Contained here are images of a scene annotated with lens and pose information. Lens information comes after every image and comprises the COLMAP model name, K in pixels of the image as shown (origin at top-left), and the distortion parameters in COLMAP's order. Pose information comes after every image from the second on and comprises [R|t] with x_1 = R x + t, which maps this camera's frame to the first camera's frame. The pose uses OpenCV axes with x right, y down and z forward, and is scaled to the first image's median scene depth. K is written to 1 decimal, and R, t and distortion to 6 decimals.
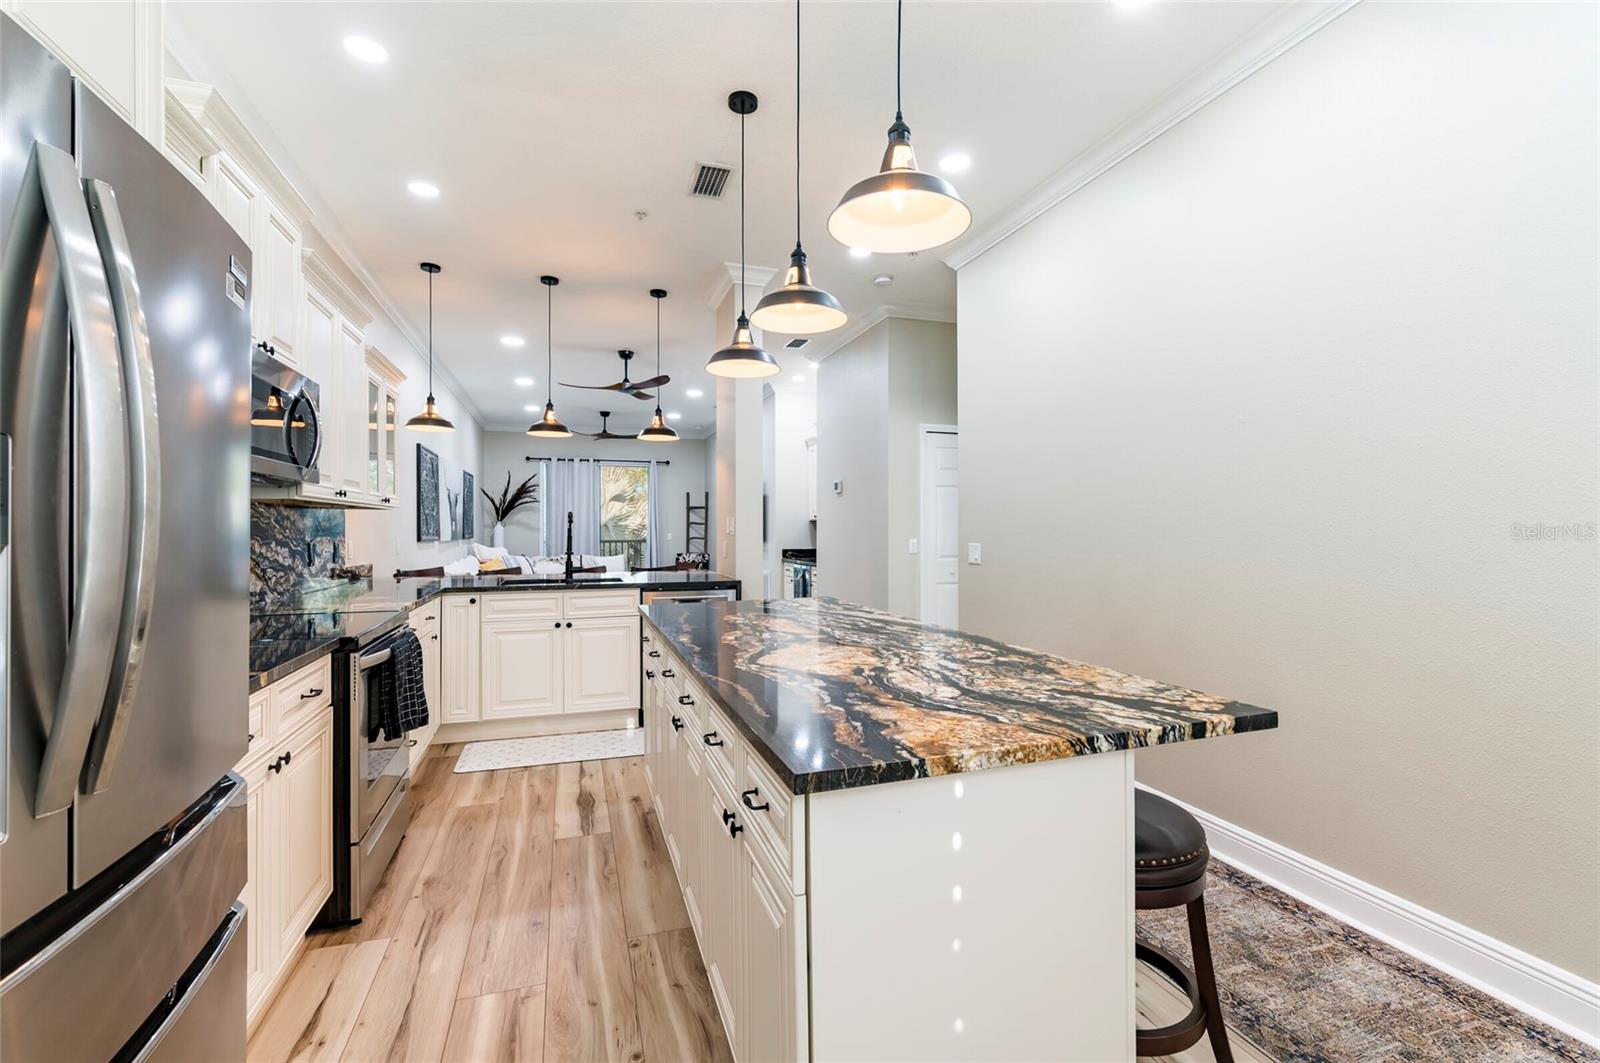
lens RADIAL K [[692.8, 0, 790.4], [0, 692.8, 530.3], [0, 0, 1]] dist [0.005861, -0.005139]
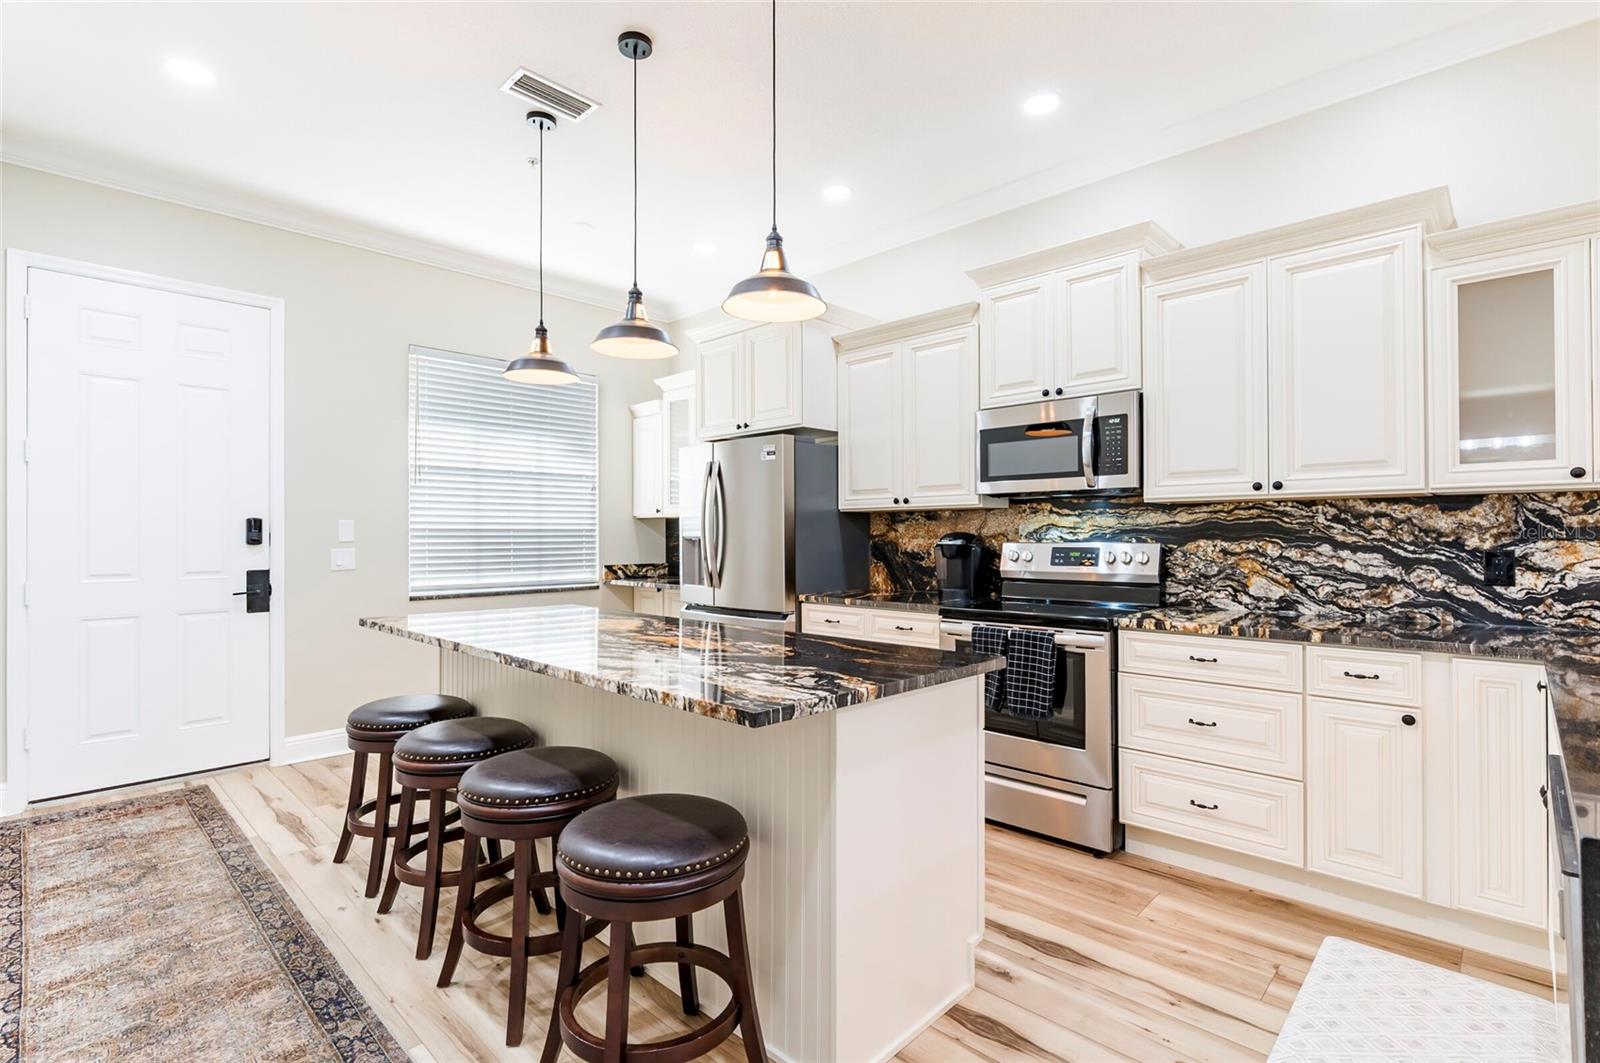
lens RADIAL K [[750.6, 0, 805.3], [0, 750.6, 529.9], [0, 0, 1]] dist [0.000331, -0.005230]
pose [[-0.872493, 0.000097, -0.488627, 0.171161], [0.003121, 0.999981, -0.005373, 0.000845], [0.488617, -0.006213, -0.872476, 1.019783]]
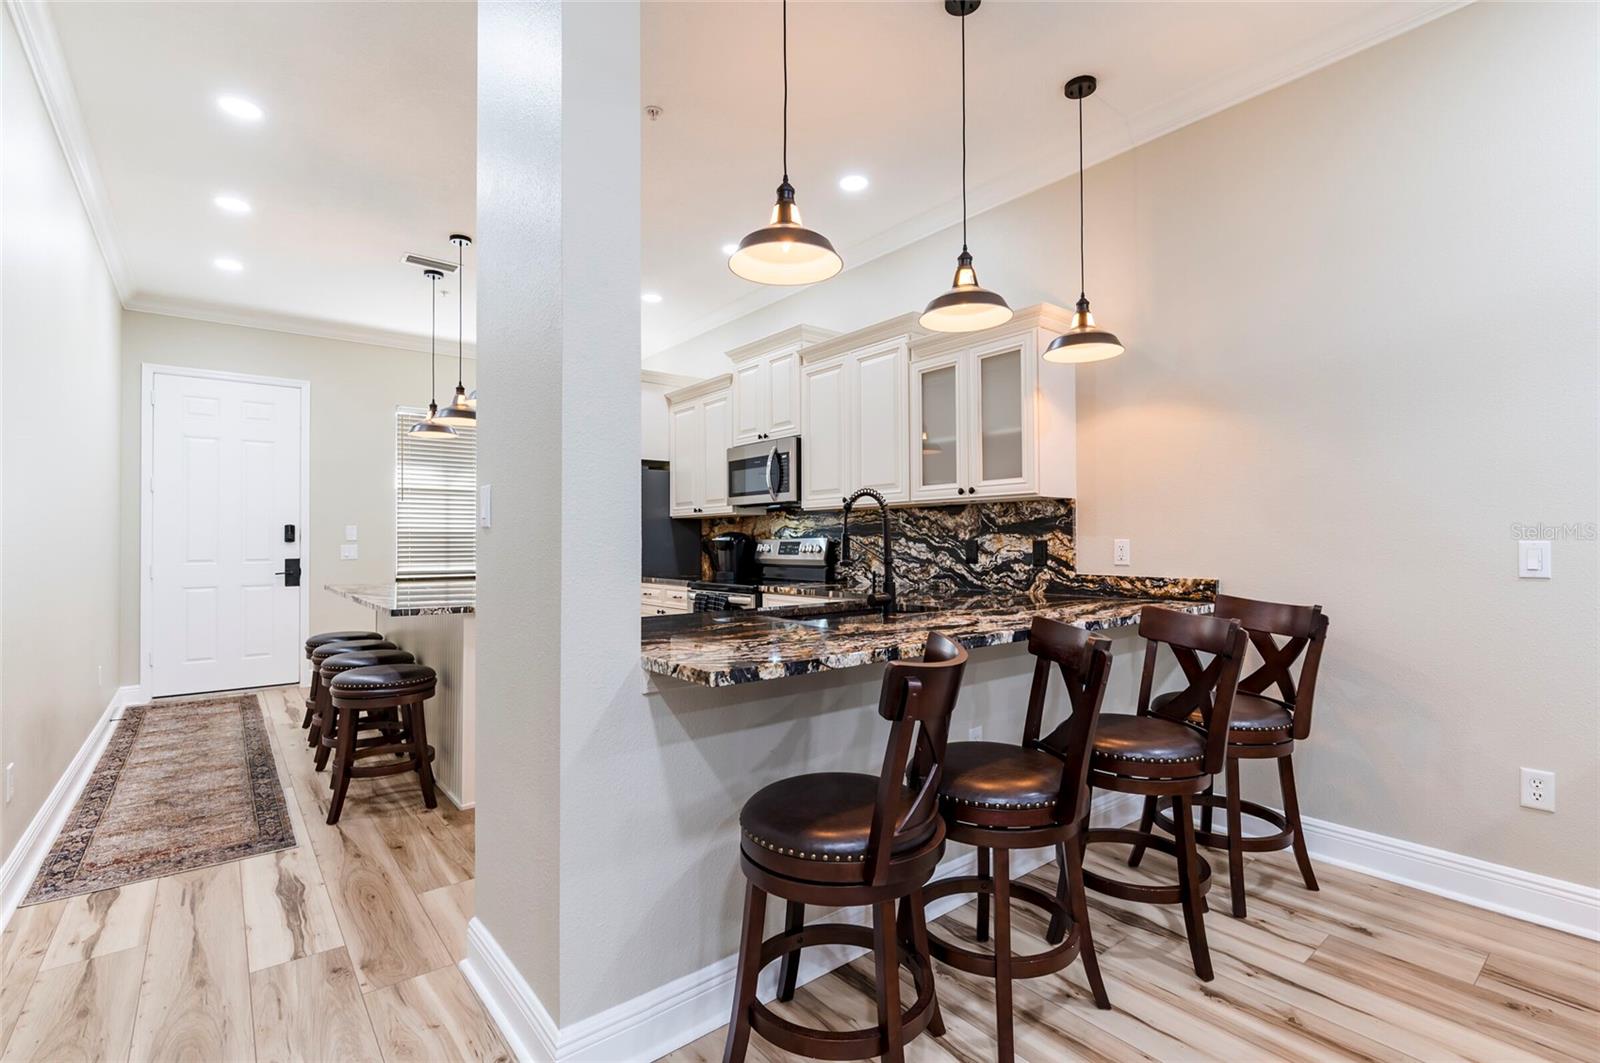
lens RADIAL K [[750.6, 0, 821.5], [0, 750.6, 528.3], [0, 0, 1]] dist [0.000331, -0.005230]
pose [[-0.929091, -0.000674, -0.369851, -0.070242], [0.006027, 0.999838, -0.016960, 0.014105], [0.369803, -0.017987, -0.928936, 1.518752]]
